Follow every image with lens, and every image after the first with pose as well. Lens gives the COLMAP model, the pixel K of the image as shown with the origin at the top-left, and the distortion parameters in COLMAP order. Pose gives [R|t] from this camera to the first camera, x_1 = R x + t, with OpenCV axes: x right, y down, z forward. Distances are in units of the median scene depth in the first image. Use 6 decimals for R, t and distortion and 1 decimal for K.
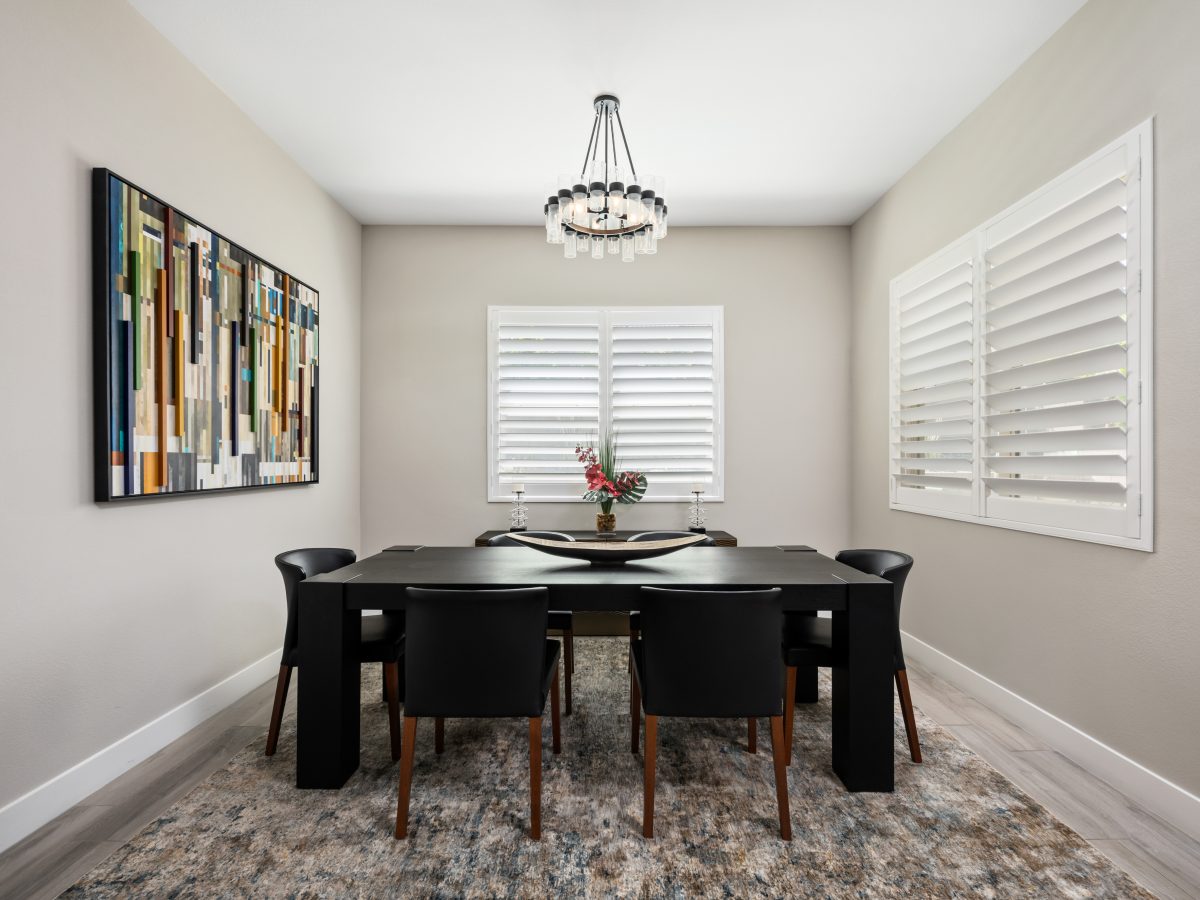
lens RADIAL K [[584.5, 0, 598.7], [0, 584.5, 457.4], [0, 0, 1]] dist [-0.007390, -0.000691]
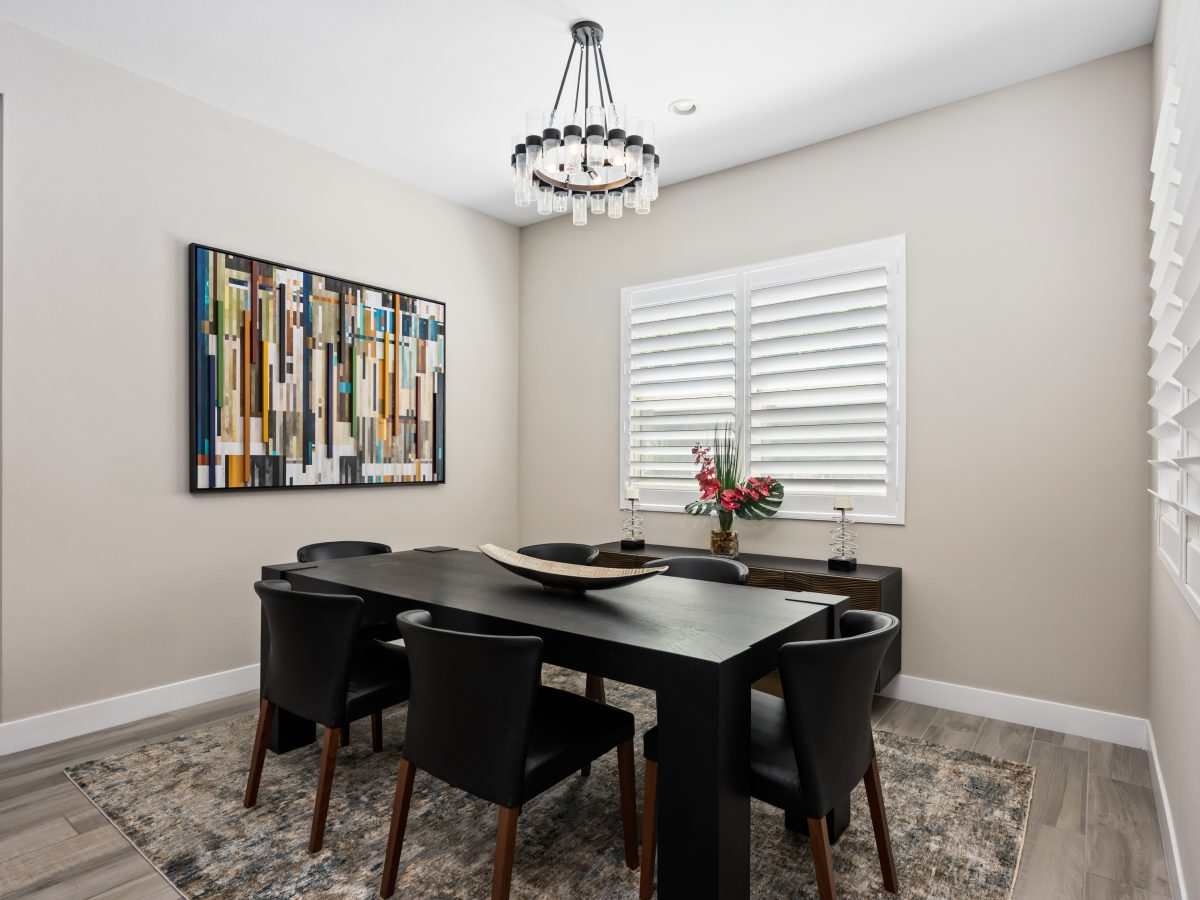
lens RADIAL K [[669.1, 0, 599.3], [0, 669.1, 457.4], [0, 0, 1]] dist [0.002440, -0.001213]
pose [[0.789055, -0.000762, -0.614322, 0.628803], [0.000014, 0.999999, -0.001222, -0.001688], [0.614322, 0.000956, 0.789055, 0.268941]]
